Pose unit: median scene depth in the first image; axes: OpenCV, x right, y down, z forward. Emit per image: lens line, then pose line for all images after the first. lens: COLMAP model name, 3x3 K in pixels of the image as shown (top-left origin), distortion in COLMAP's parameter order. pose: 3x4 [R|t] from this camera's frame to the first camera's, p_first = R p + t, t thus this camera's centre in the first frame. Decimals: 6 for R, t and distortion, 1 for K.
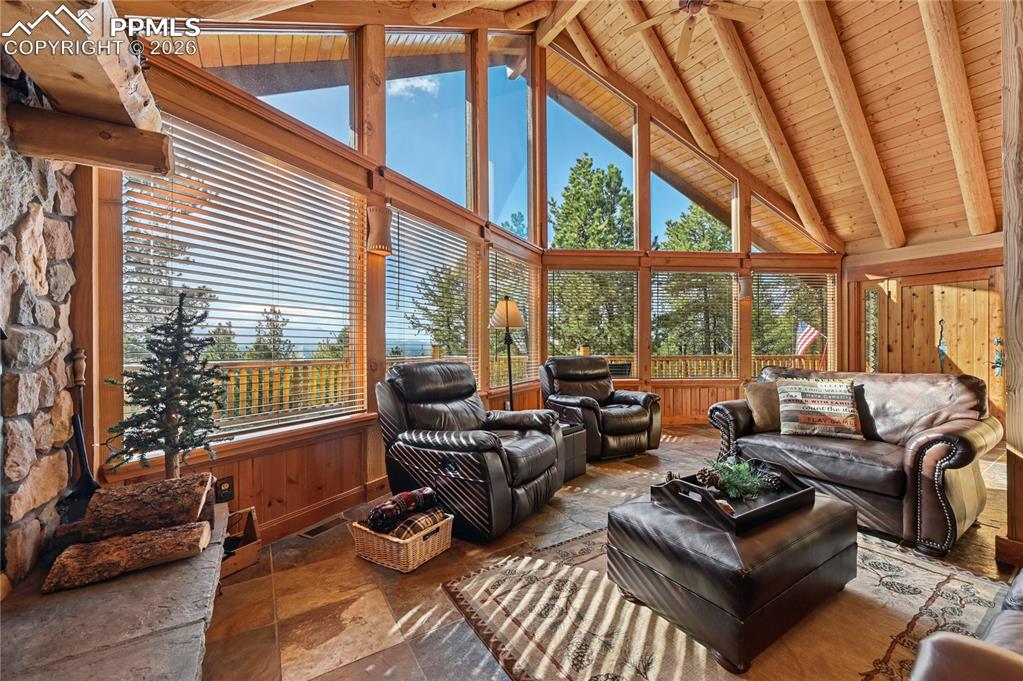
lens RADIAL K [[413.5, 0, 525.0], [0, 413.5, 344.2], [0, 0, 1]] dist [-0.003850, 0.001030]
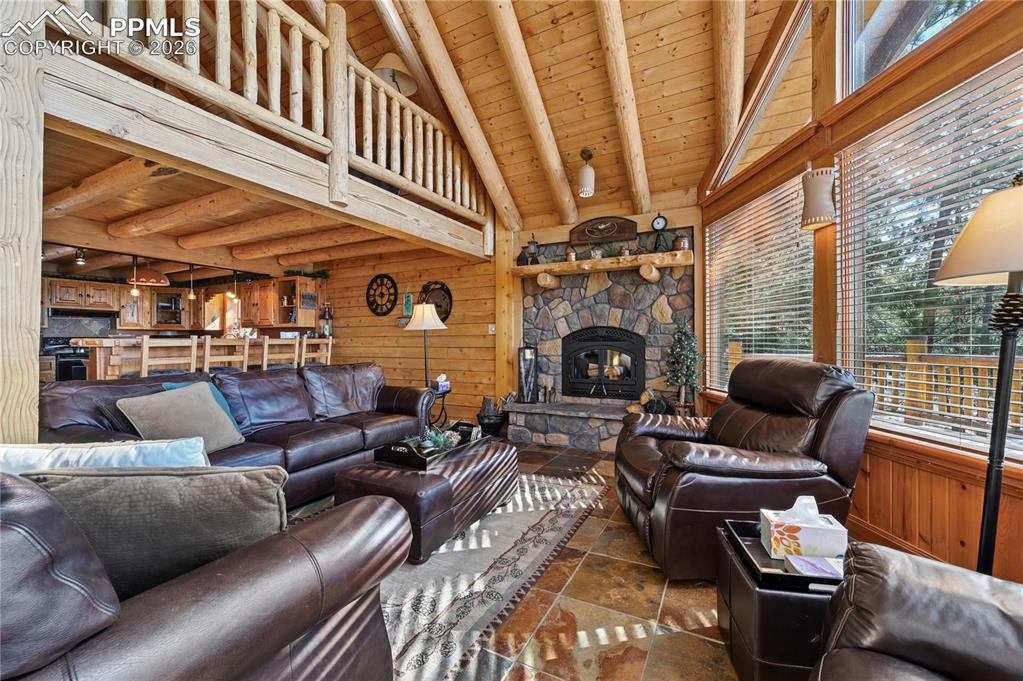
lens RADIAL K [[399.3, 0, 524.8], [0, 399.3, 337.6], [0, 0, 1]] dist [0.010176, 0.000143]
pose [[-0.878198, -0.003416, -0.478285, 0.616458], [0.004133, 0.999883, -0.014729, 0.014997], [0.478279, -0.014912, -0.878081, 1.637256]]
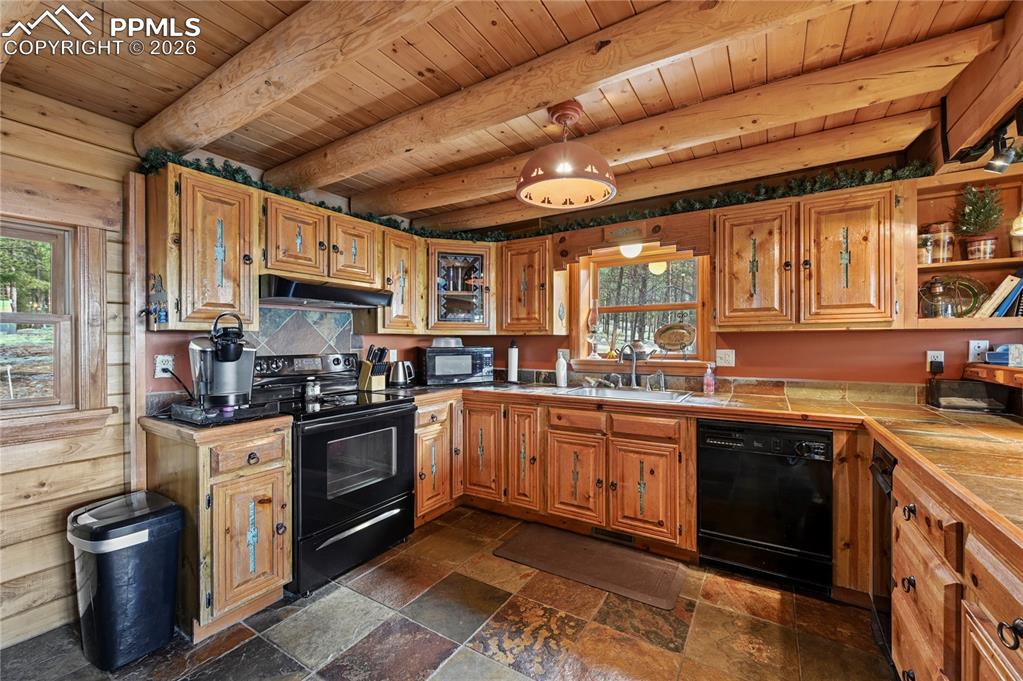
lens RADIAL K [[413.5, 0, 525.3], [0, 413.5, 340.4], [0, 0, 1]] dist [-0.003850, 0.001030]
pose [[-0.908661, -0.001111, -0.417533, 1.837919], [0.002753, 0.999959, -0.008652, -0.064325], [0.417525, -0.009012, -0.908621, -0.850547]]
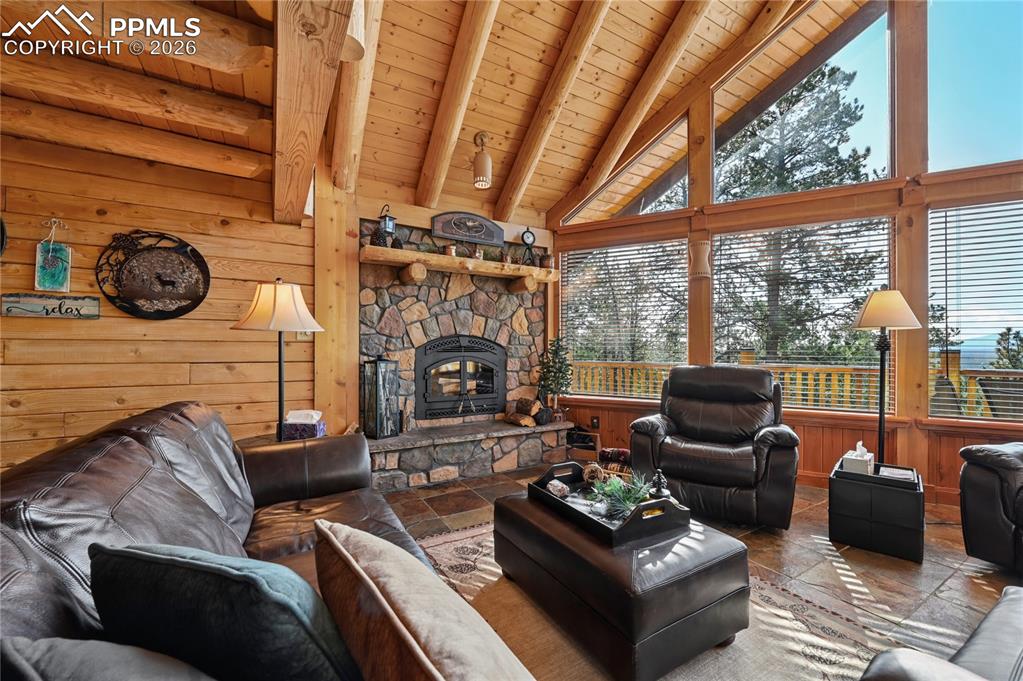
lens RADIAL K [[413.5, 0, 517.3], [0, 413.5, 346.6], [0, 0, 1]] dist [-0.003850, 0.001030]
pose [[-0.057179, -0.004761, -0.998353, 1.061010], [0.000332, 0.999988, -0.004788, -0.006165], [0.998364, -0.000605, -0.057177, 0.596853]]
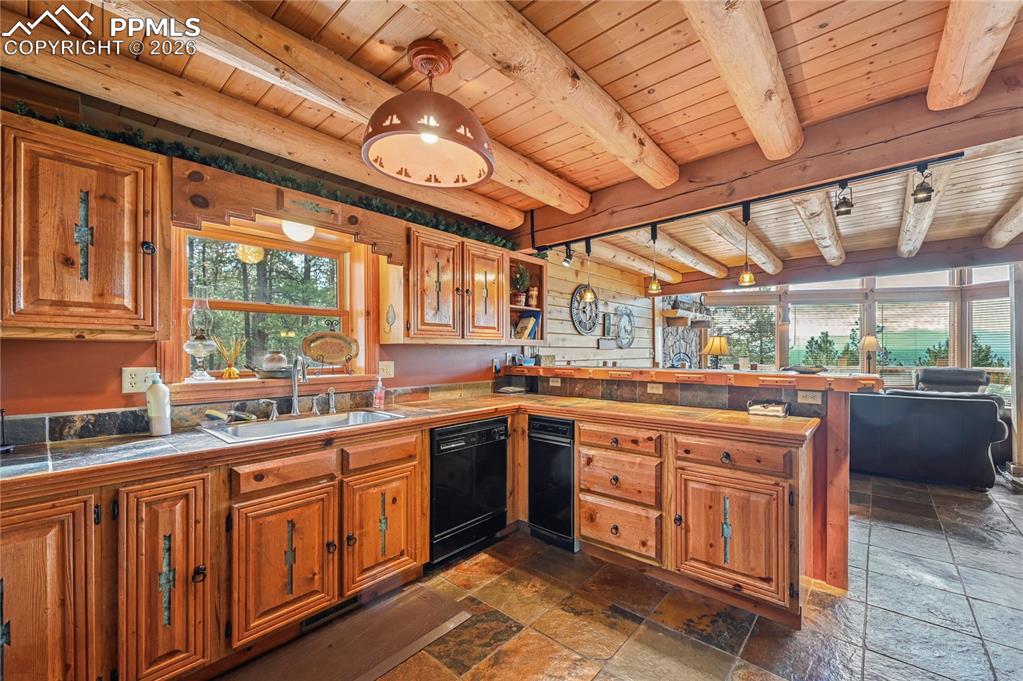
lens RADIAL K [[413.5, 0, 542.9], [0, 413.5, 354.0], [0, 0, 1]] dist [-0.003850, 0.001030]
pose [[0.289702, -0.000324, -0.957117, 2.073224], [0.010101, 0.999945, 0.002719, -0.065853], [0.957064, -0.010456, 0.289689, -1.561946]]
